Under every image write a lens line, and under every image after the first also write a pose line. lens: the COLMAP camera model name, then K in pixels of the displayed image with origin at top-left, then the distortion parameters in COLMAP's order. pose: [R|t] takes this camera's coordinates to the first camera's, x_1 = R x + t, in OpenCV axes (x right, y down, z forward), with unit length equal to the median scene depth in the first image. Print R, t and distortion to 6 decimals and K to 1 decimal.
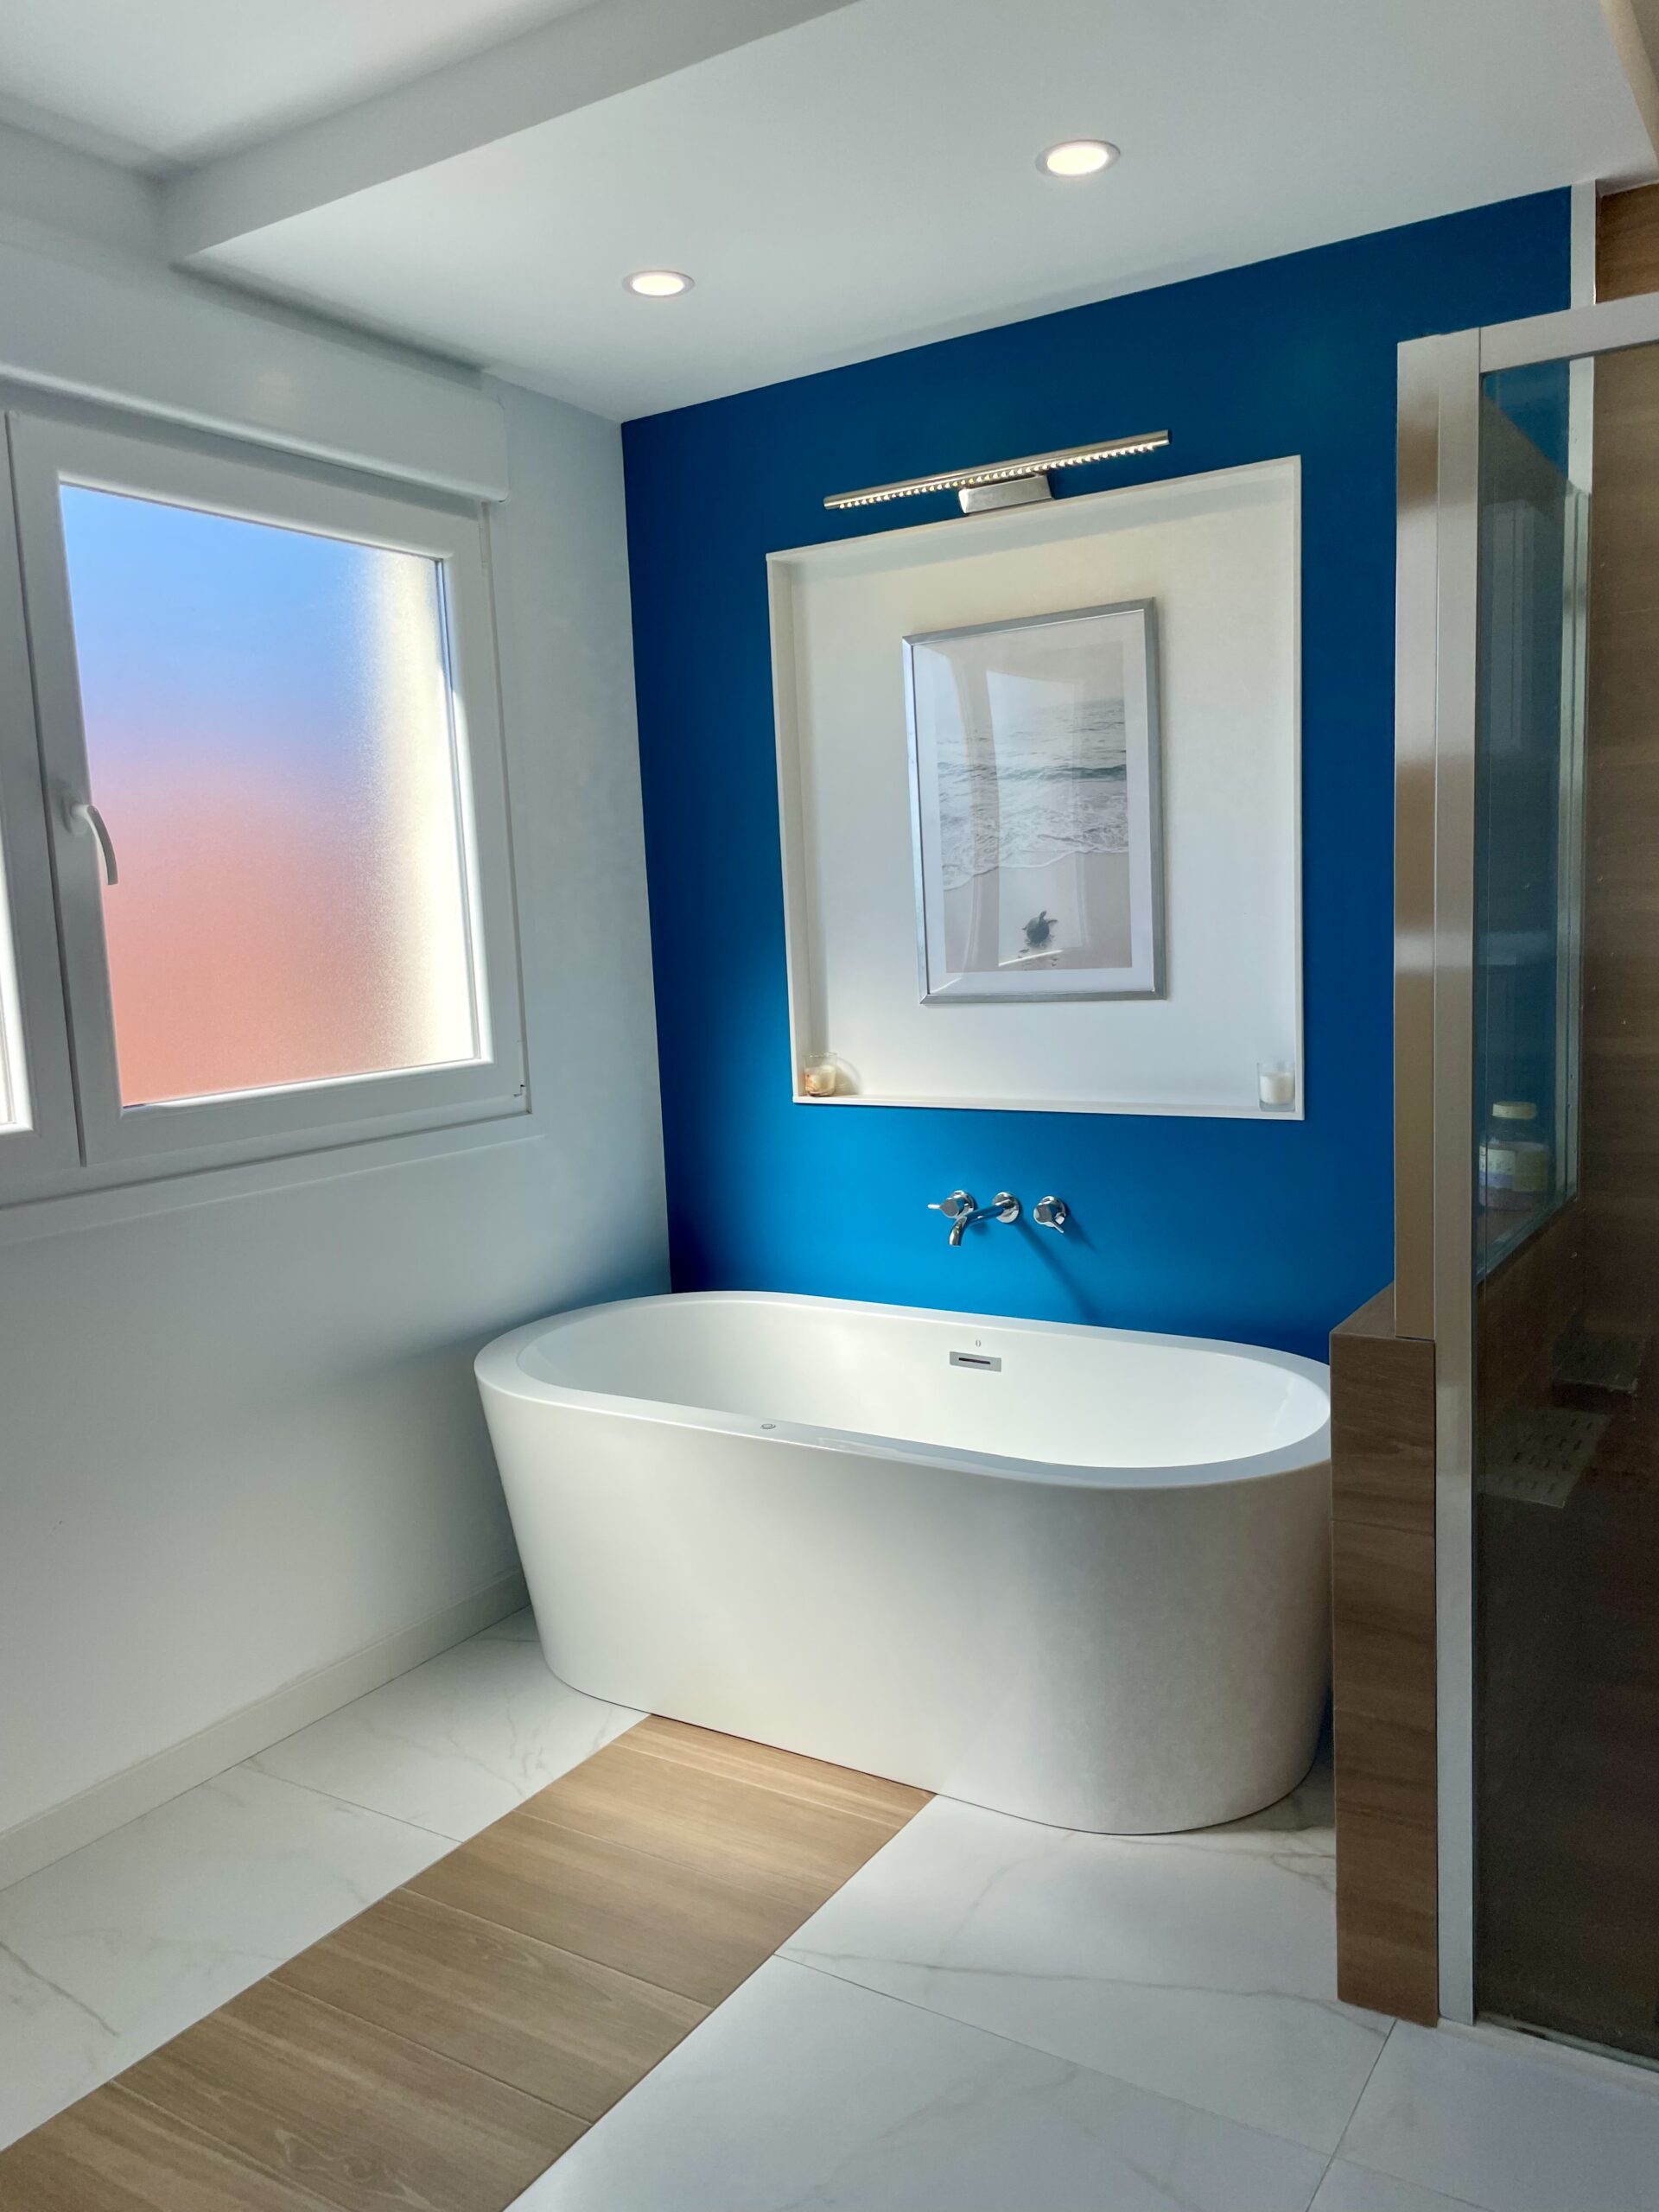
lens RADIAL K [[1675.9, 0, 831.6], [0, 1675.9, 1102.9], [0, 0, 1]] dist [0.067605, -0.079270]
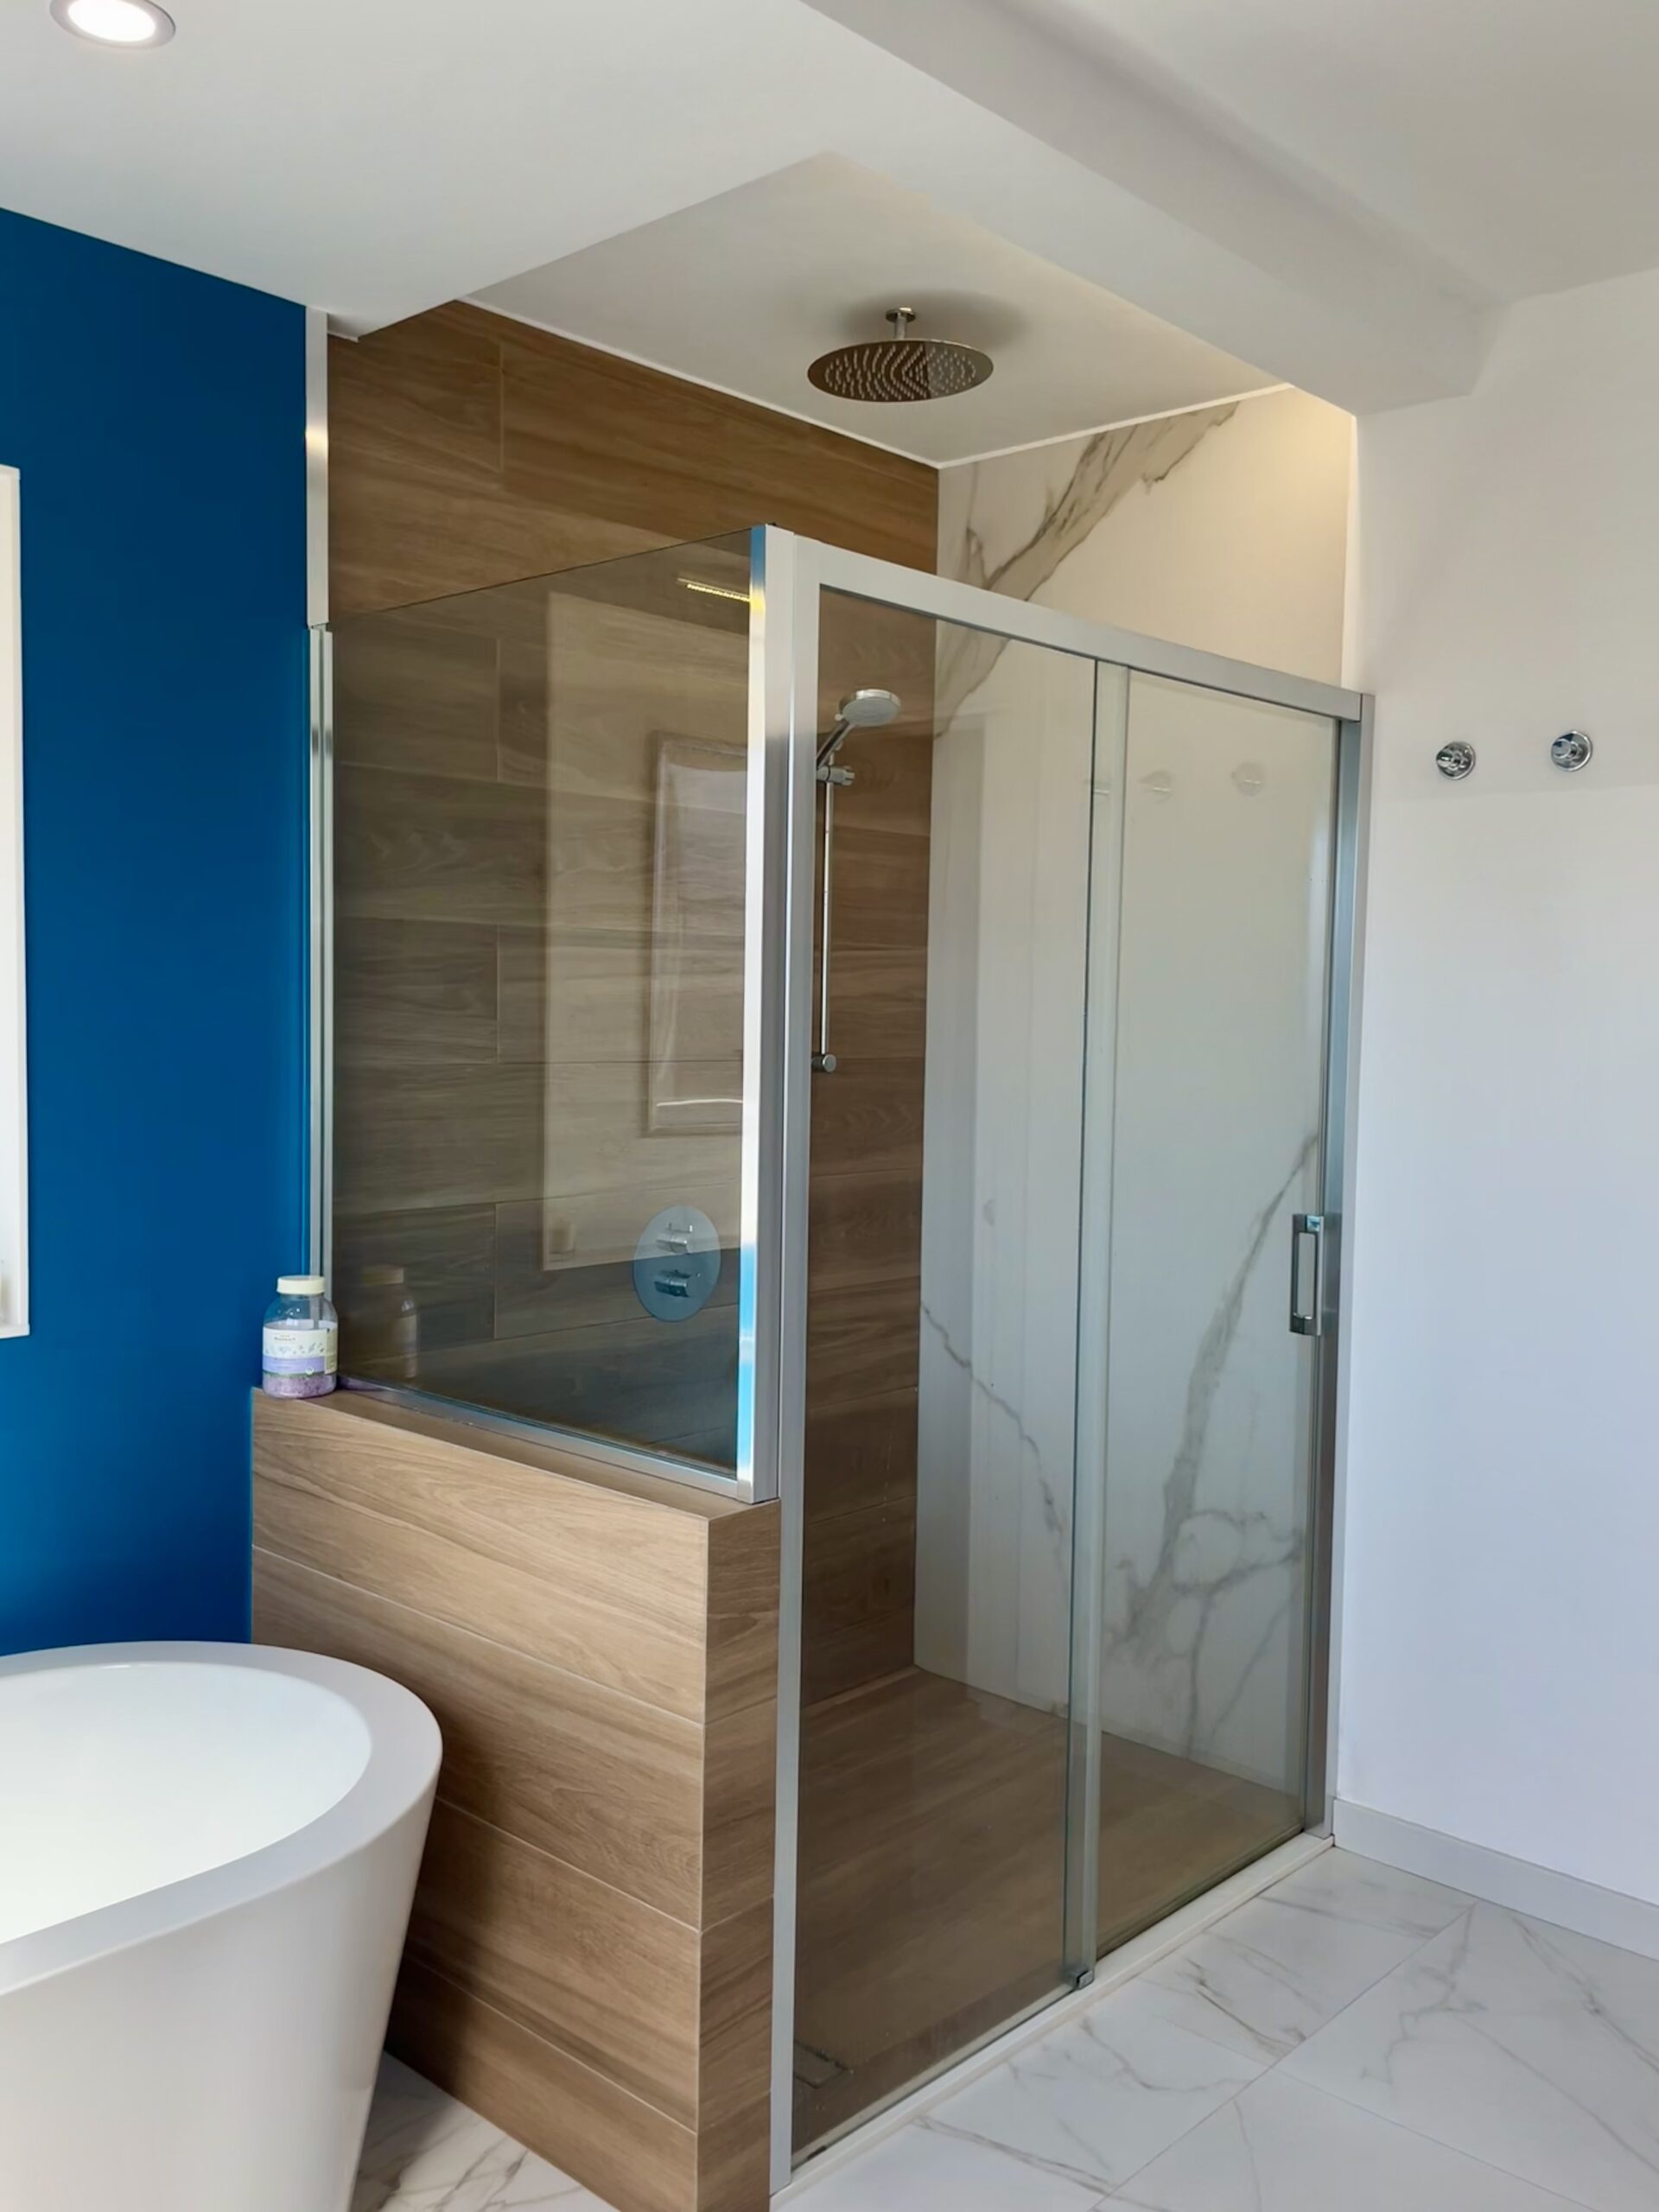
lens RADIAL K [[1846.3, 0, 830.2], [0, 1846.3, 1107.5], [0, 0, 1]] dist [0.033026, -0.026766]
pose [[0.175517, -0.009264, 0.984433, -0.681043], [0.092190, 0.995716, -0.007066, -0.074954], [-0.980150, 0.091995, 0.175619, 0.722187]]
